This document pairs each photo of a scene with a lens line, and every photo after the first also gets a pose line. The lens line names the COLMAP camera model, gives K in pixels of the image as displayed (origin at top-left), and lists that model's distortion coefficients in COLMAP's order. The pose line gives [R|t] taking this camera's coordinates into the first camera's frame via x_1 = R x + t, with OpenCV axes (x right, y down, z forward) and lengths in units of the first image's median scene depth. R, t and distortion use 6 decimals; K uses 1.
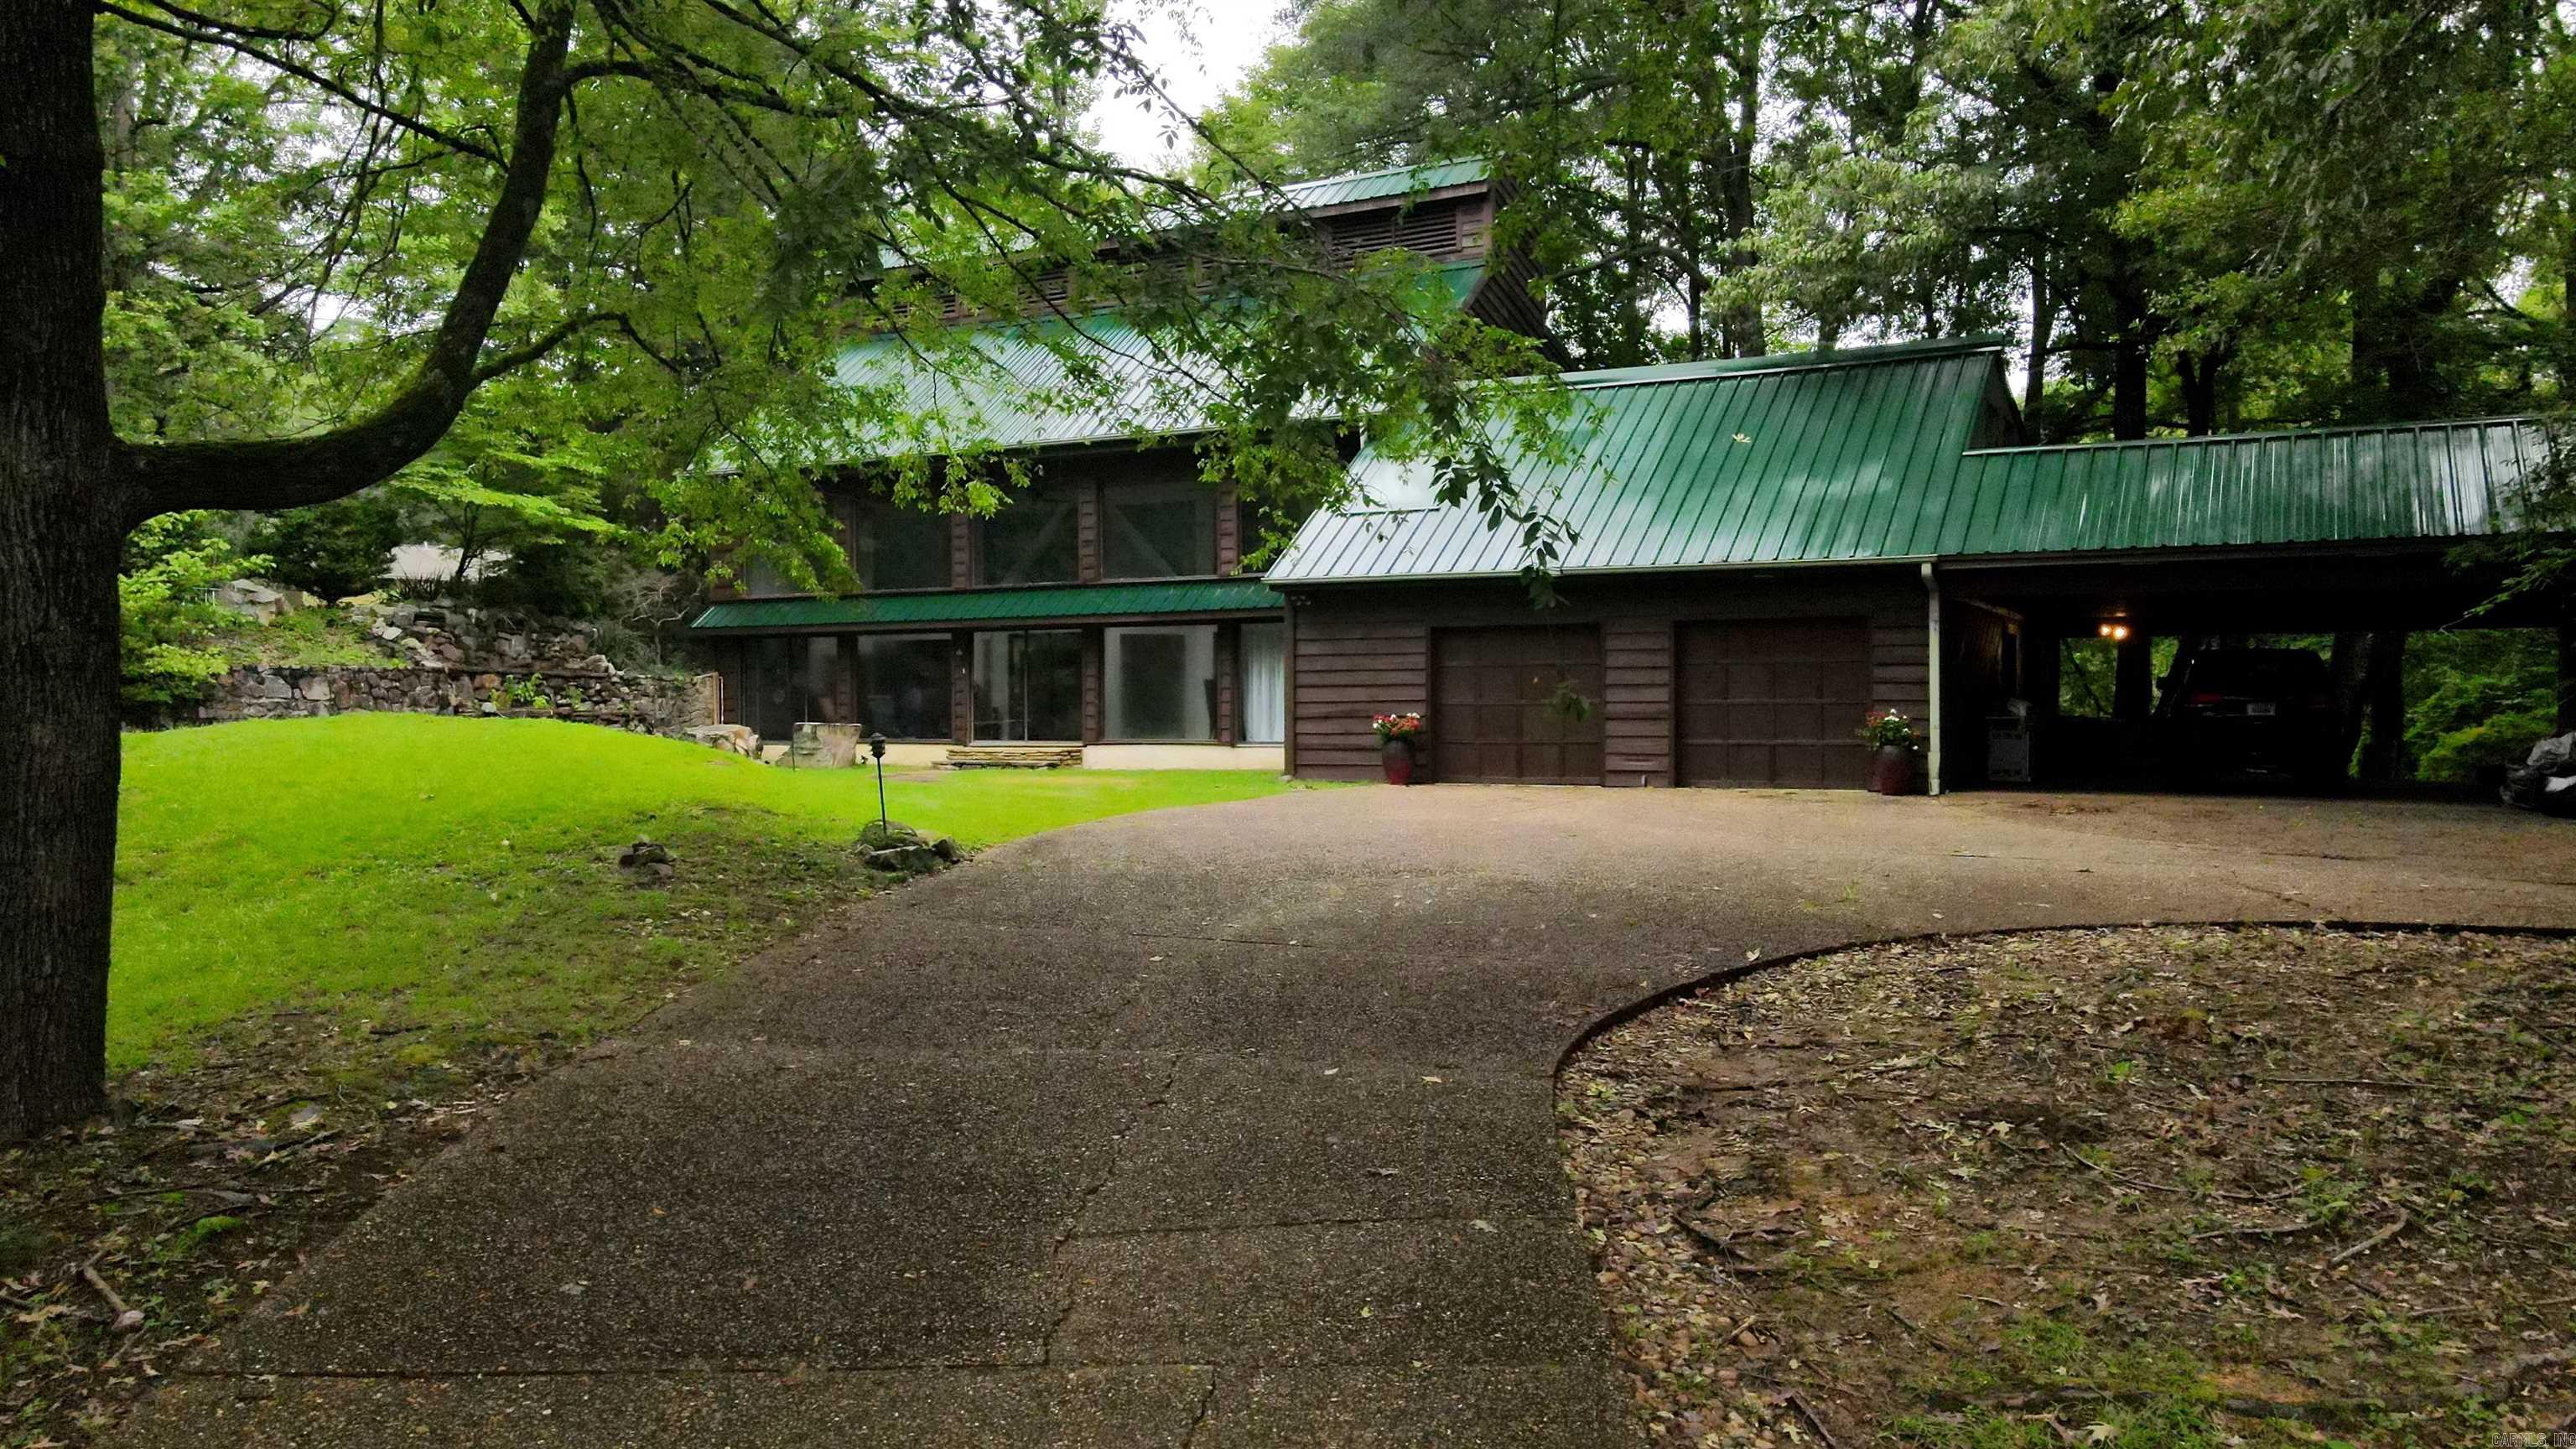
lens RADIAL K [[1929.8, 0, 1288.0], [0, 1929.8, 724.5], [0, 0, 1]] dist [-0.019570, 0.066498]
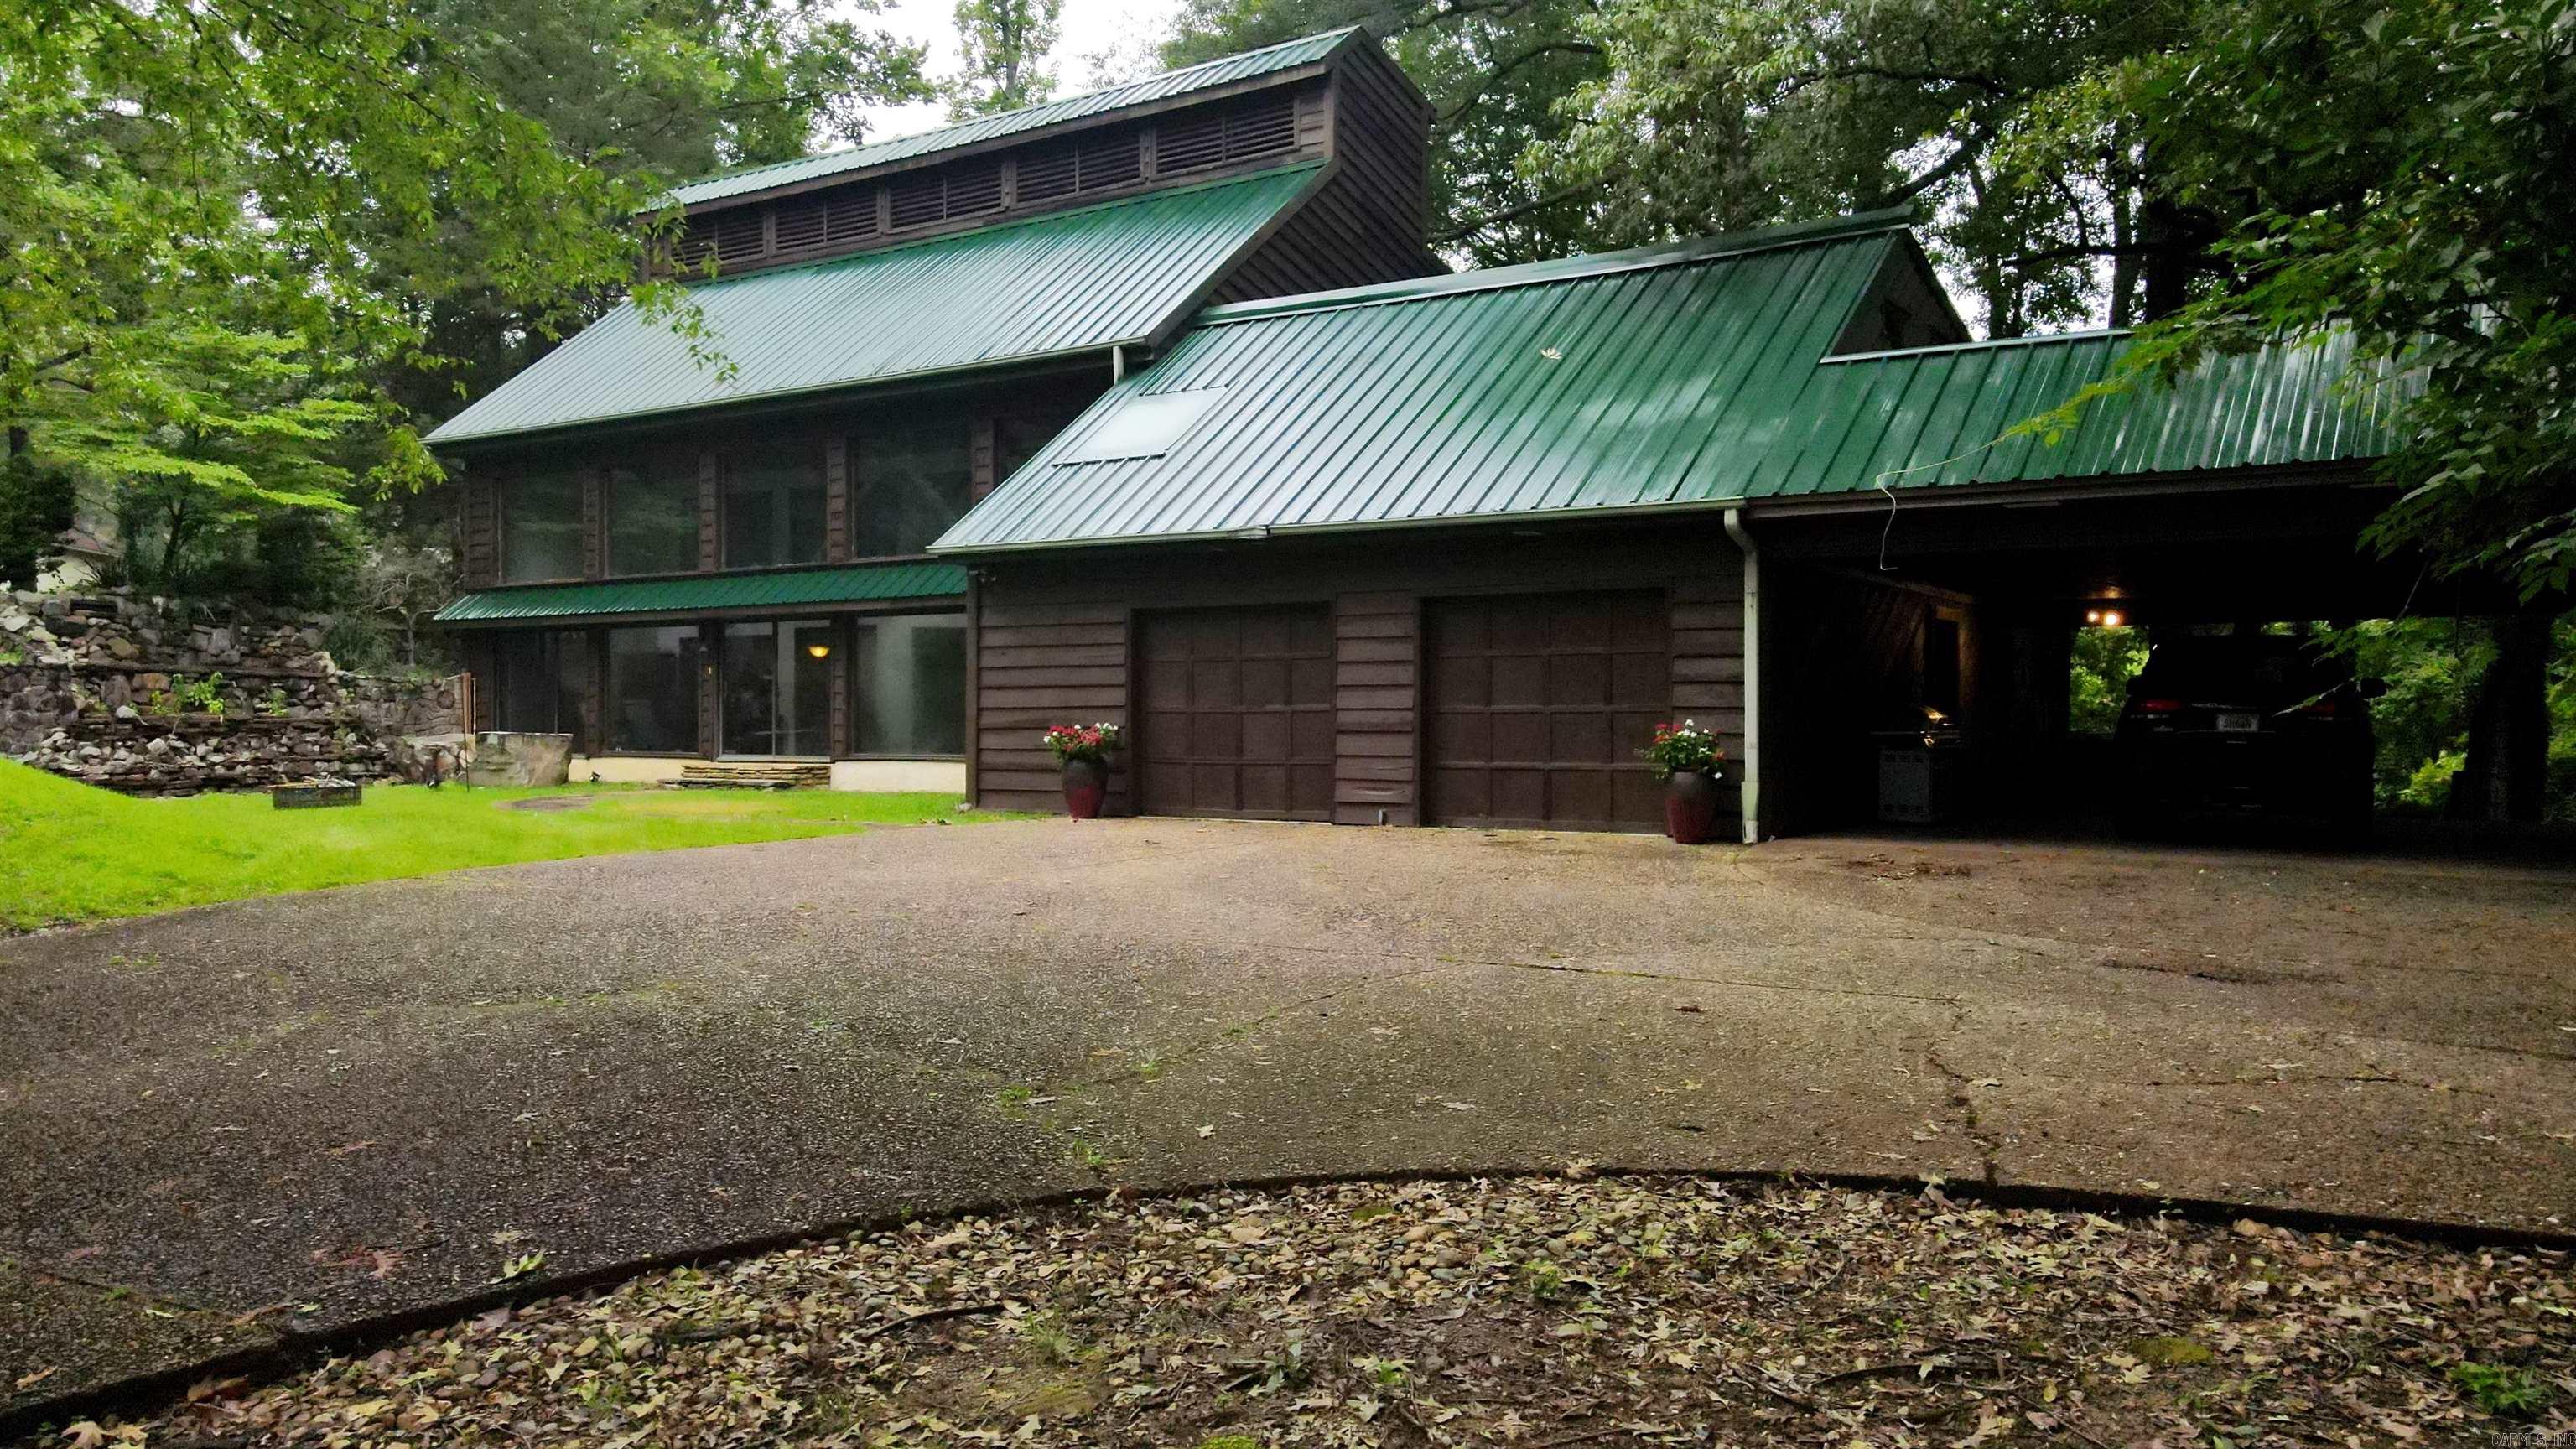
lens RADIAL K [[1929.8, 0, 1288.0], [0, 1929.8, 724.5], [0, 0, 1]] dist [-0.019570, 0.066498]
pose [[0.995948, 0.004614, -0.089810, 0.195963], [-0.005165, 0.999969, -0.005905, -0.001181], [0.089780, 0.006345, 0.995941, 0.246369]]
